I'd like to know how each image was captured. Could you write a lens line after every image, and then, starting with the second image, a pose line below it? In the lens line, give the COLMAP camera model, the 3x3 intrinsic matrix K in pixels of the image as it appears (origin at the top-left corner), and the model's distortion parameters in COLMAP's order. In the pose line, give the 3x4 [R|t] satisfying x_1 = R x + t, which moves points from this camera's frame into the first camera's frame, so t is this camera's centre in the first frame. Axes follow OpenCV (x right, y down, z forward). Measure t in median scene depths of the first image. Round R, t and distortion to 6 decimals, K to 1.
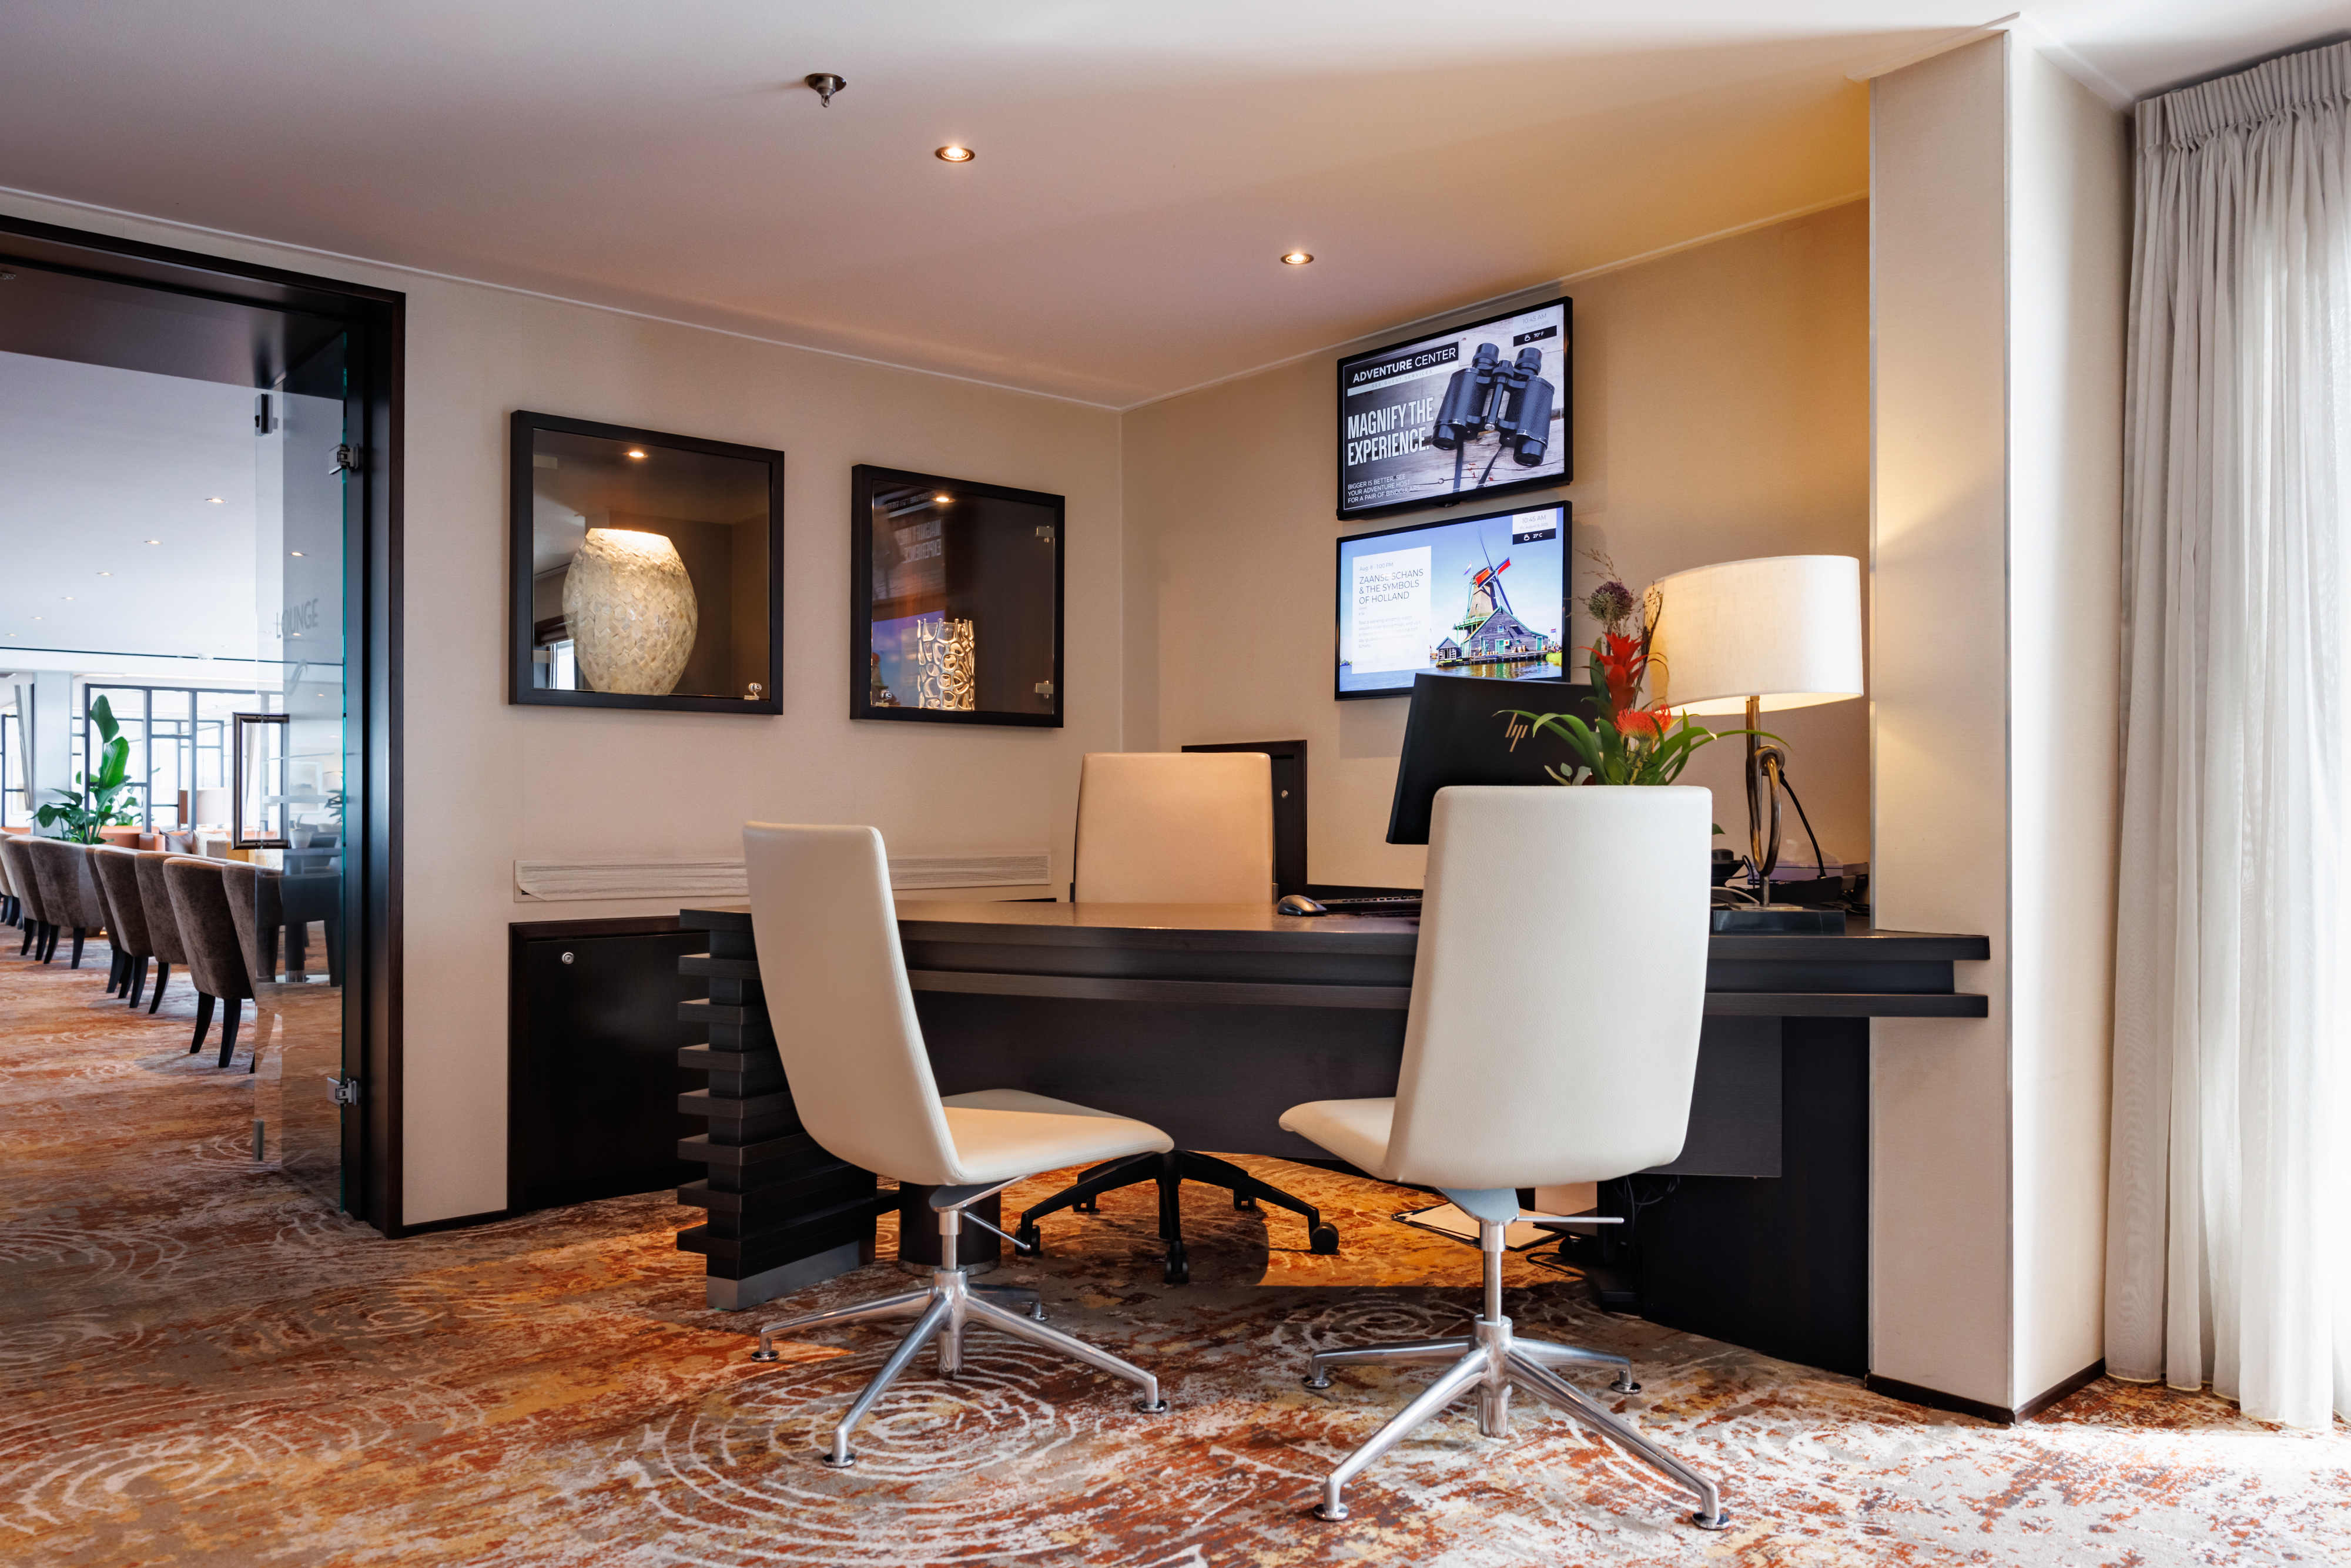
lens RADIAL K [[1700.1, 0, 1191.4], [0, 1700.1, 800.8], [0, 0, 1]] dist [0.010398, 0.004279]
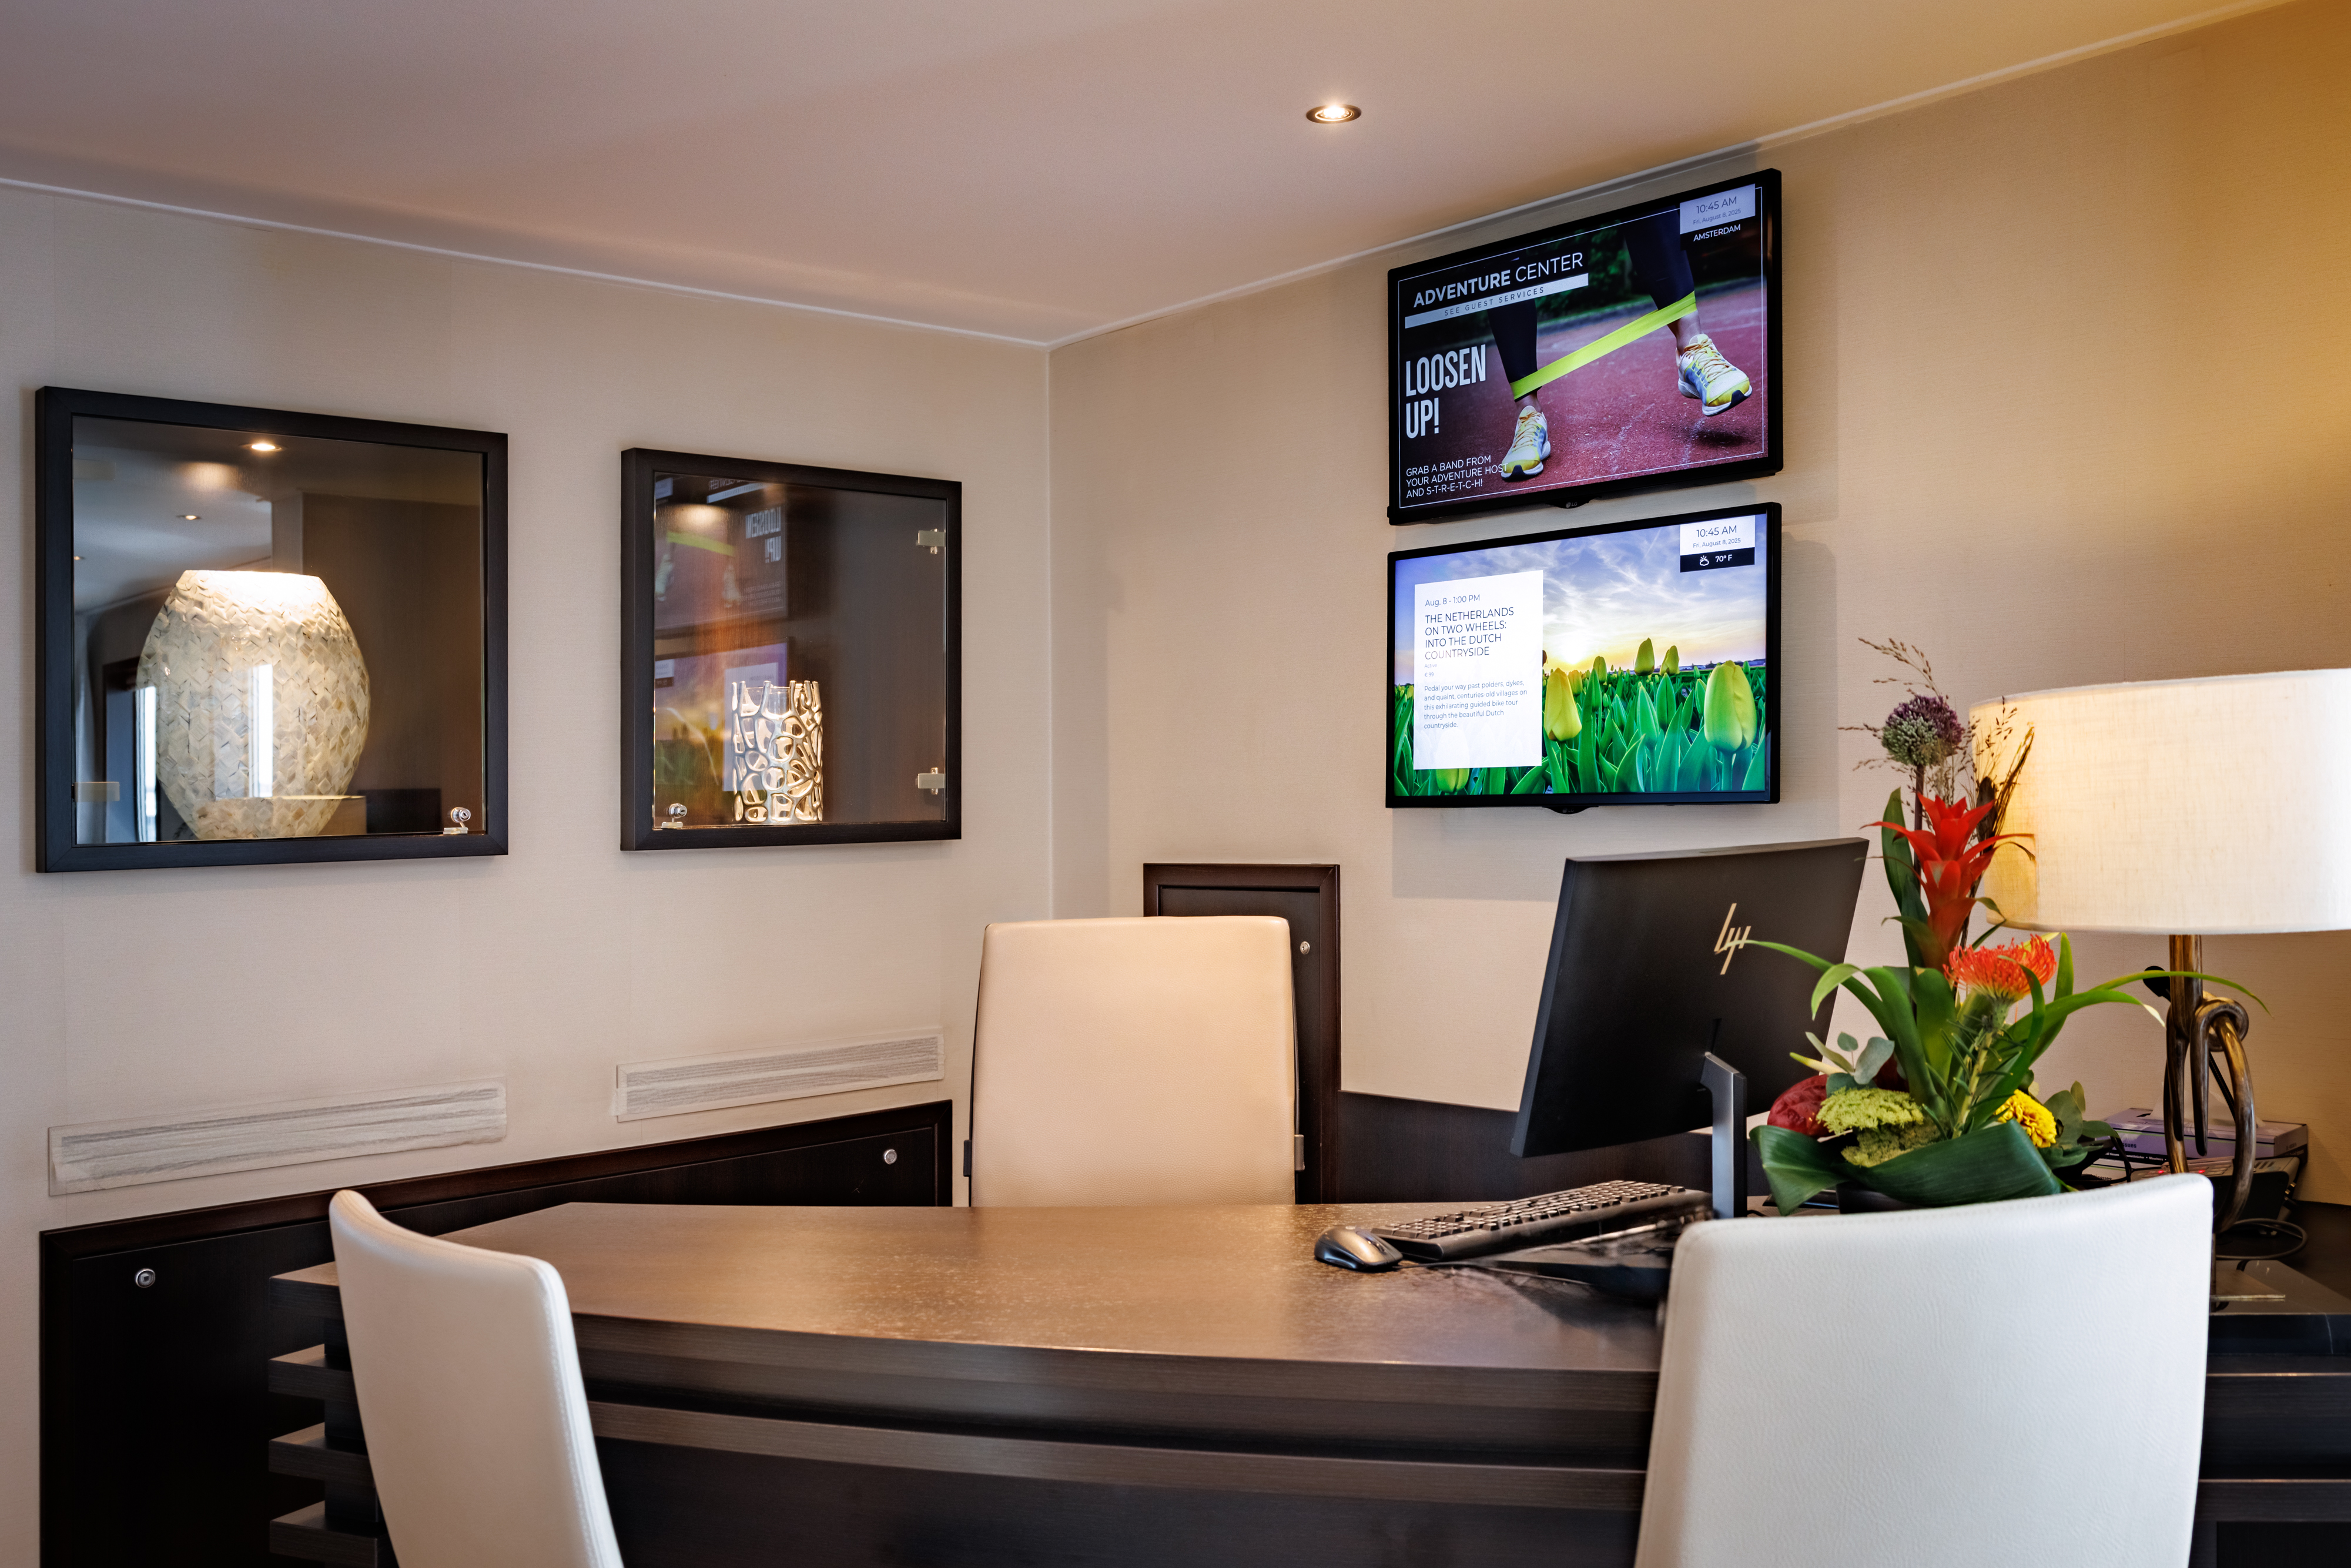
lens RADIAL K [[2196.9, 0, 1110.4], [0, 2196.9, 782.3], [0, 0, 1]] dist [0.014460, 0.000000]
pose [[0.999776, -0.009082, -0.019106, -0.003379], [0.009008, 0.999952, -0.003964, -0.072996], [0.019141, 0.003791, 0.999810, 0.199478]]
